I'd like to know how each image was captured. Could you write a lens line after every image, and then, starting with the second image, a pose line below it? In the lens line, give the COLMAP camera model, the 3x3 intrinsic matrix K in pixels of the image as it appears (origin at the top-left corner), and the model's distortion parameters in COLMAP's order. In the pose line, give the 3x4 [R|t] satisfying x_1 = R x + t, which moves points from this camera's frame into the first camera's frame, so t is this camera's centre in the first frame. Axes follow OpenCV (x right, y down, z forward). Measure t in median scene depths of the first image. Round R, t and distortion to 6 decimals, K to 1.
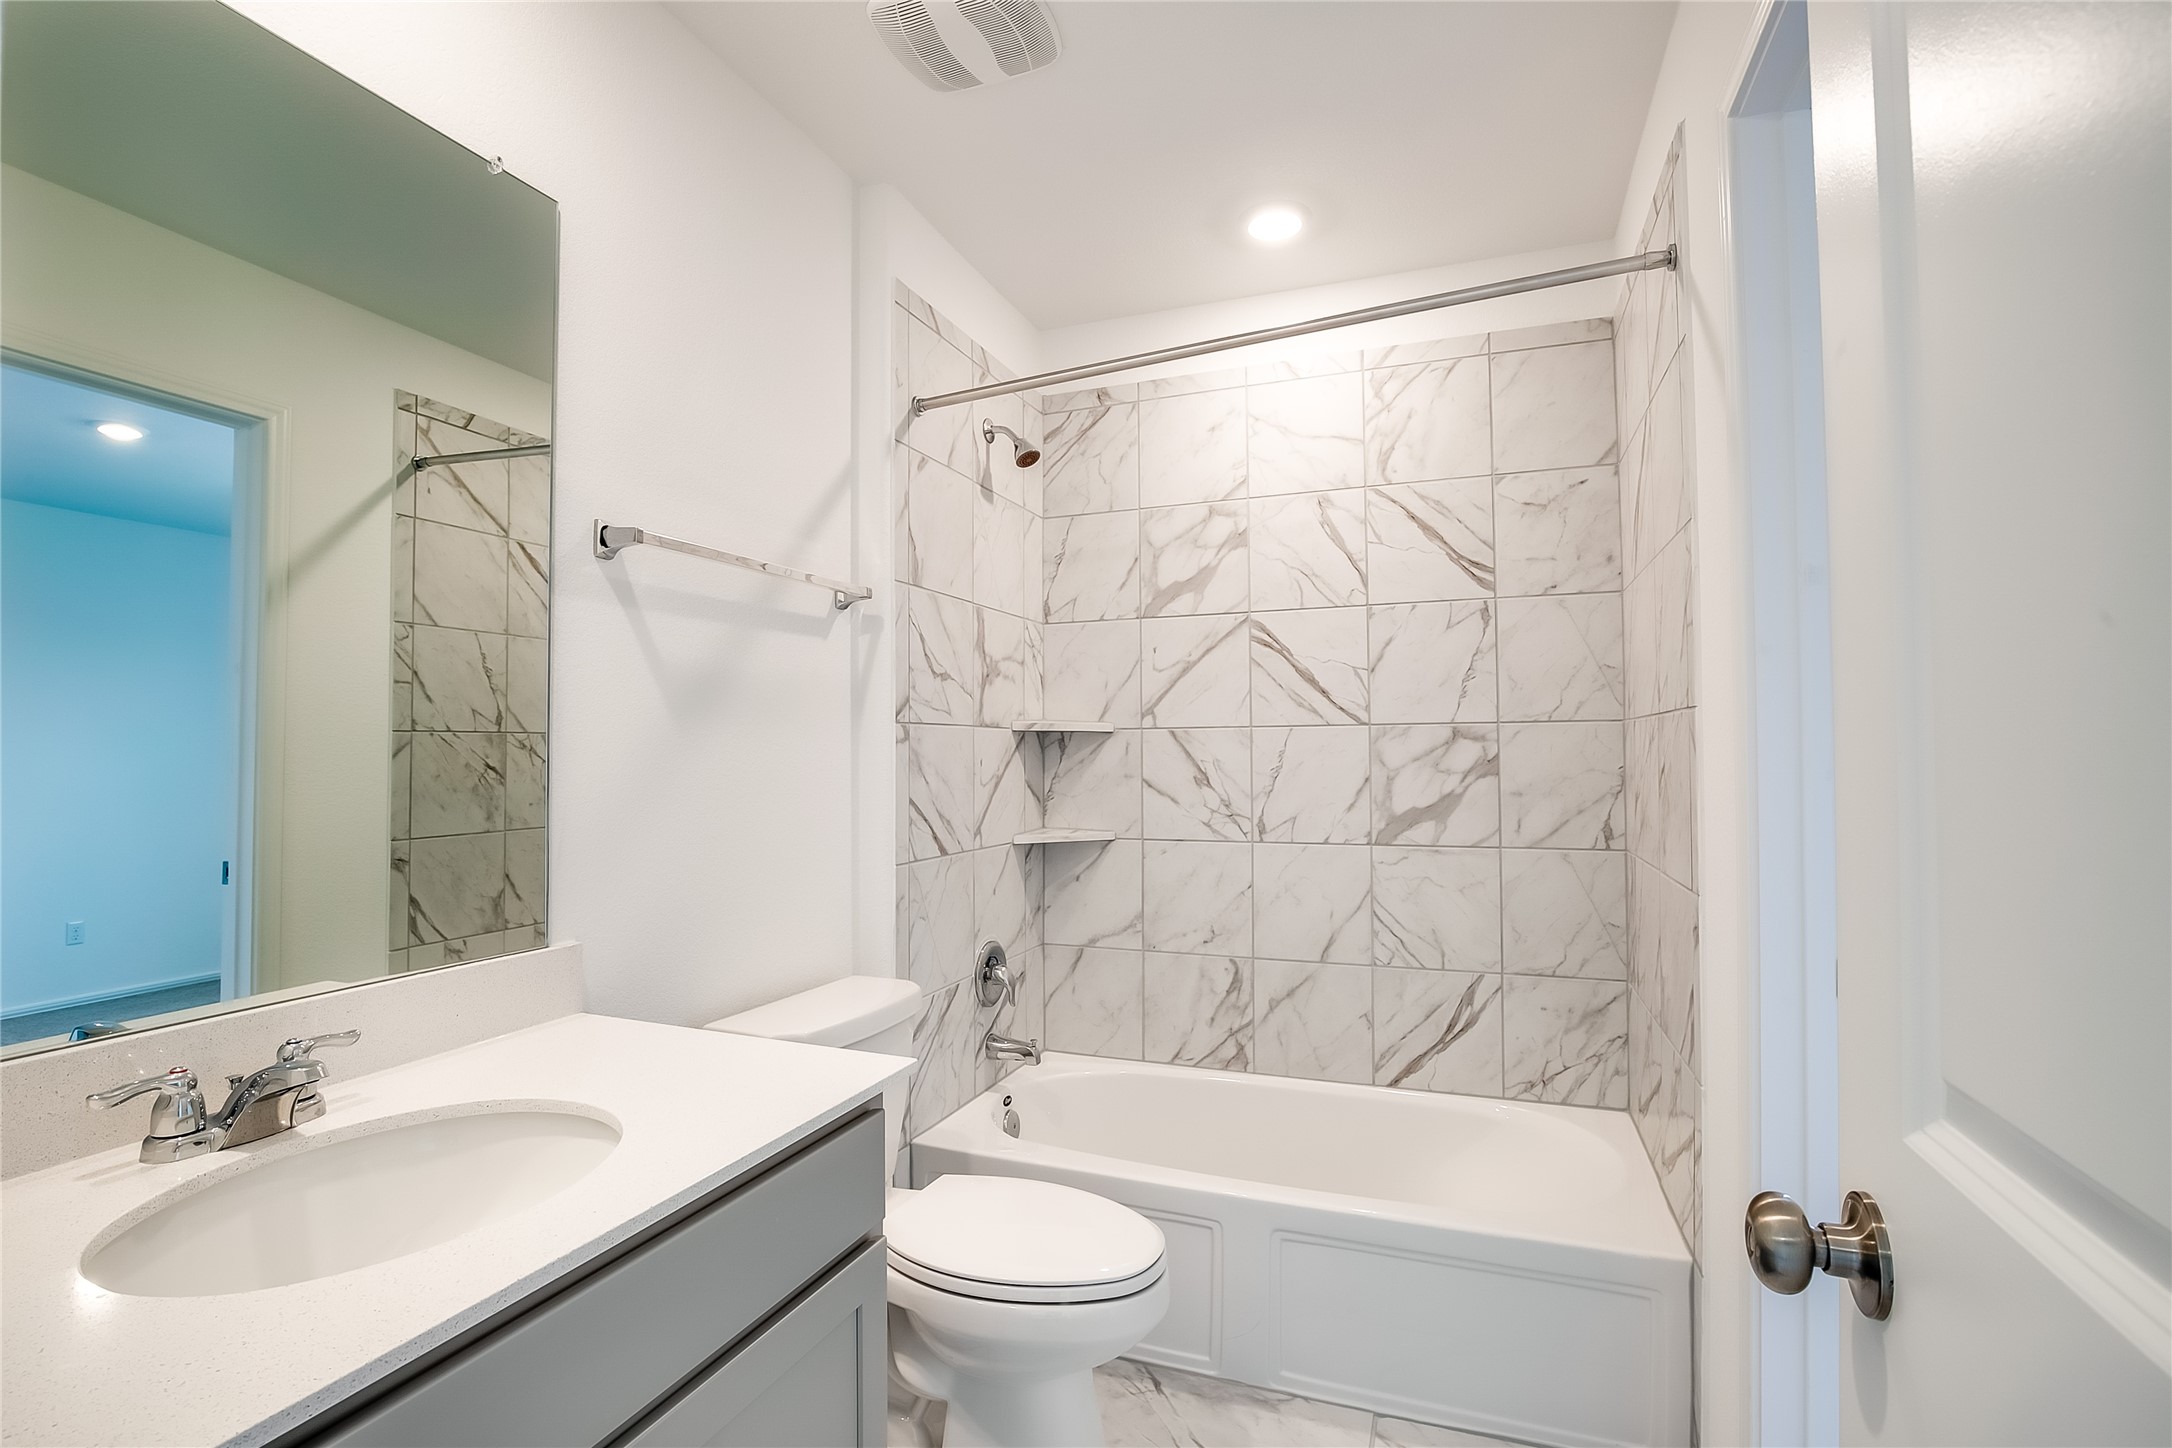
lens RADIAL K [[1011.7, 0, 1071.8], [0, 1011.7, 721.9], [0, 0, 1]] dist [-0.038987, 0.008590]
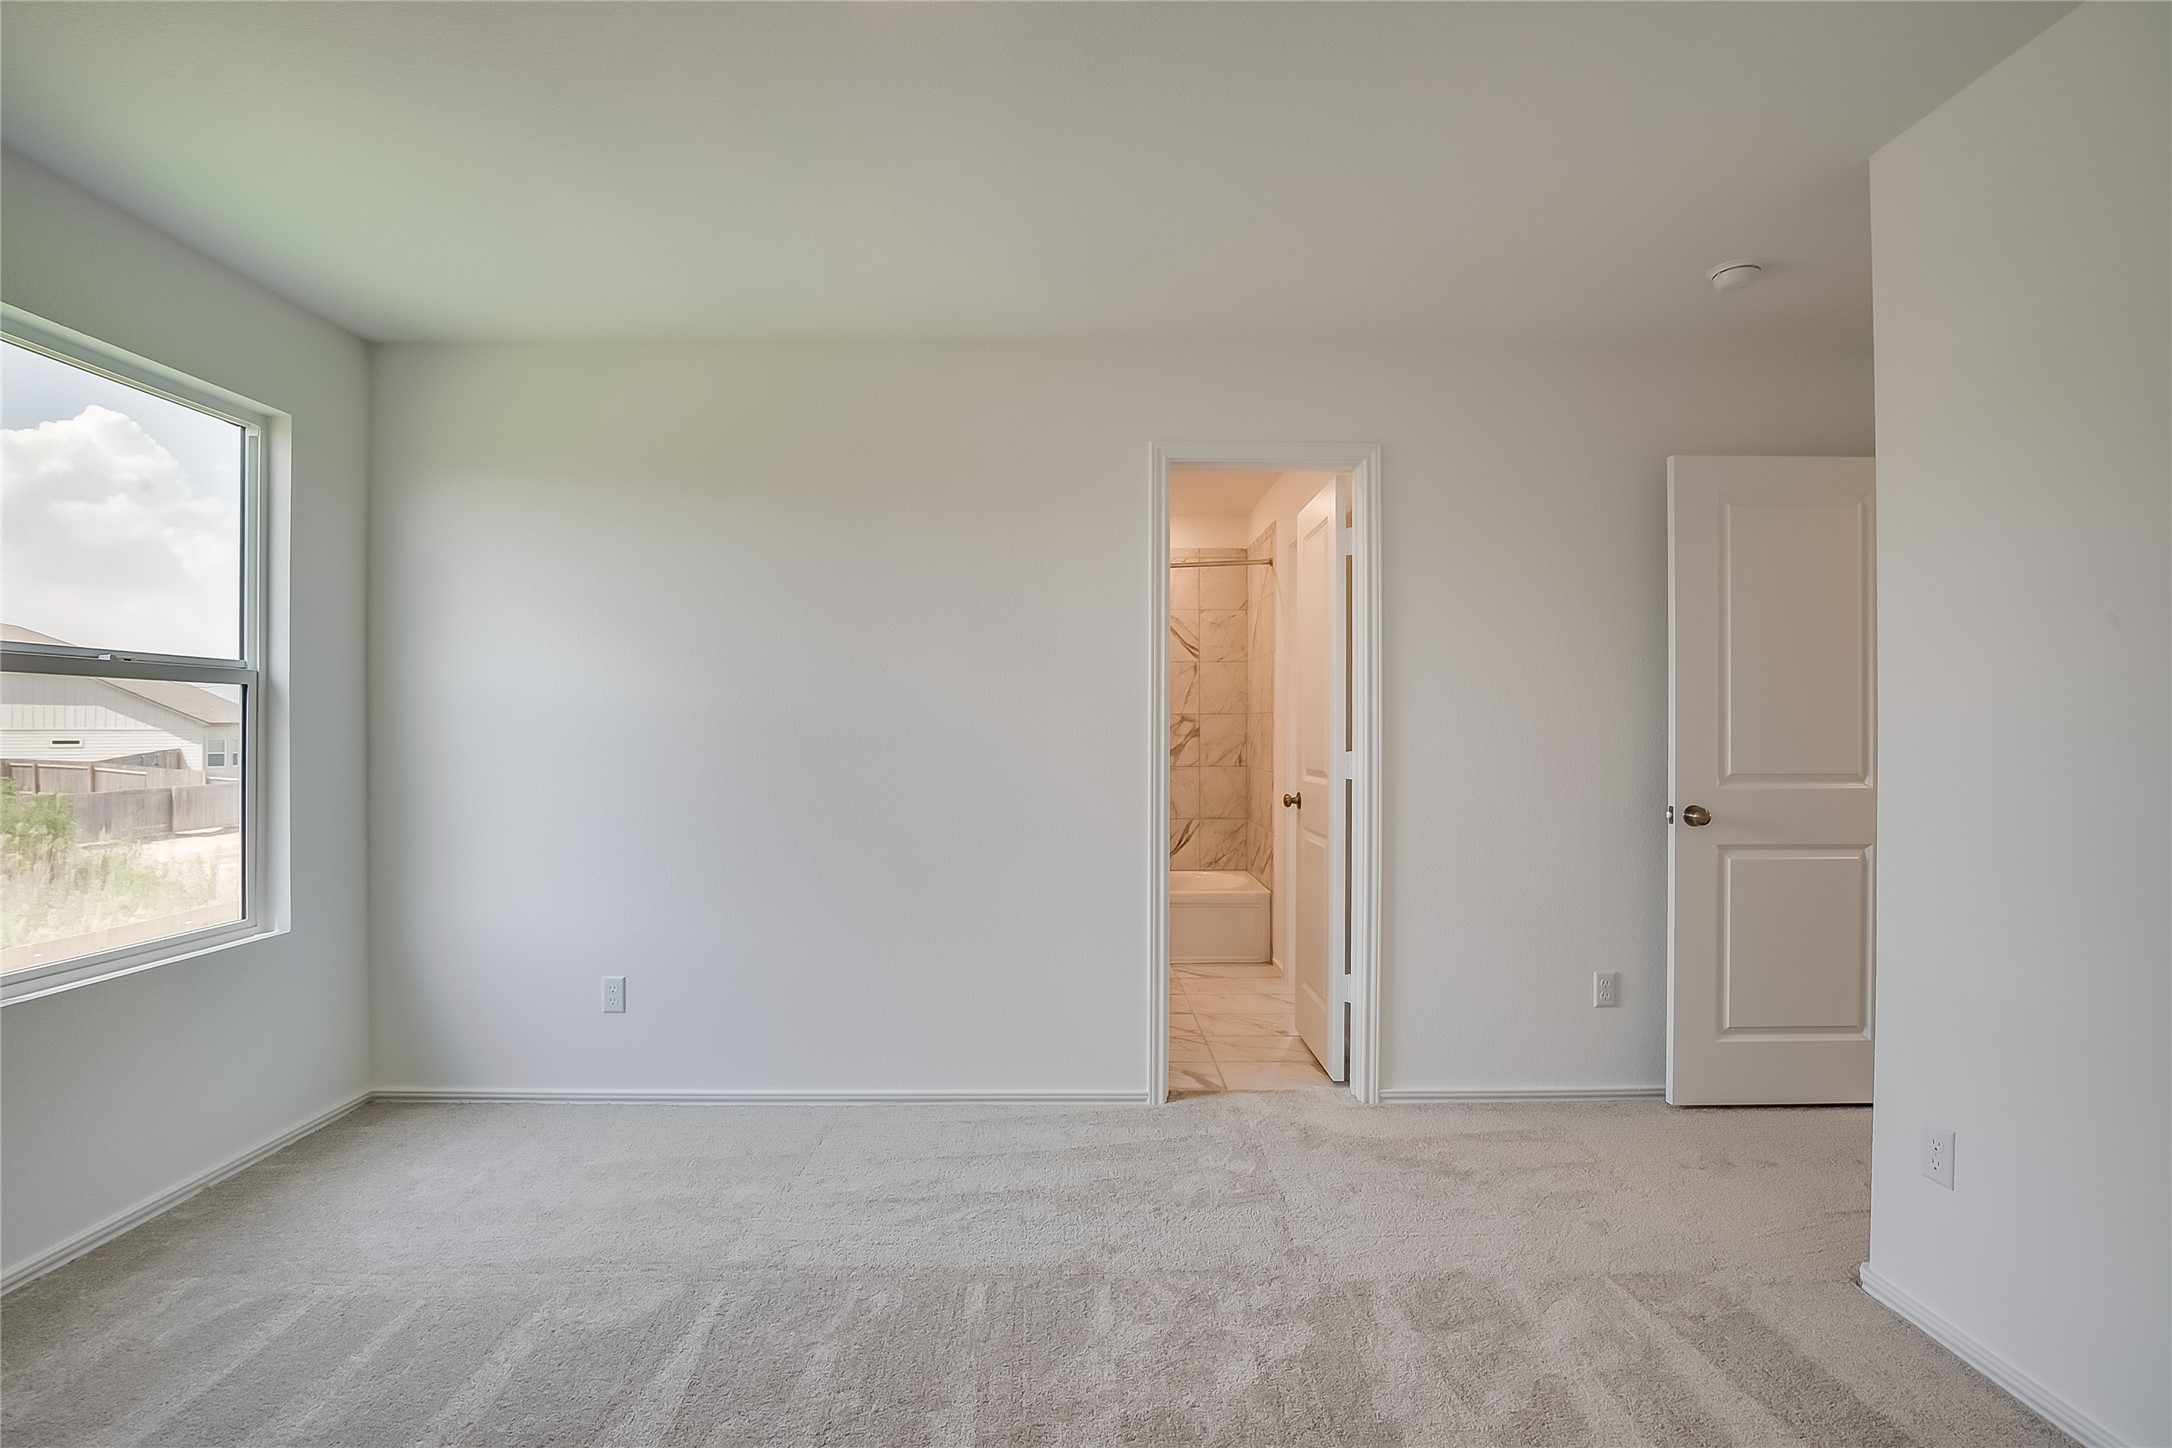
lens RADIAL K [[1011.7, 0, 1092.8], [0, 1011.7, 714.7], [0, 0, 1]] dist [-0.038987, 0.008590]
pose [[0.923439, 0.010123, 0.383611, -0.750745], [-0.017543, 0.999720, 0.015849, -0.032967], [-0.383344, -0.021365, 0.923359, -1.150762]]
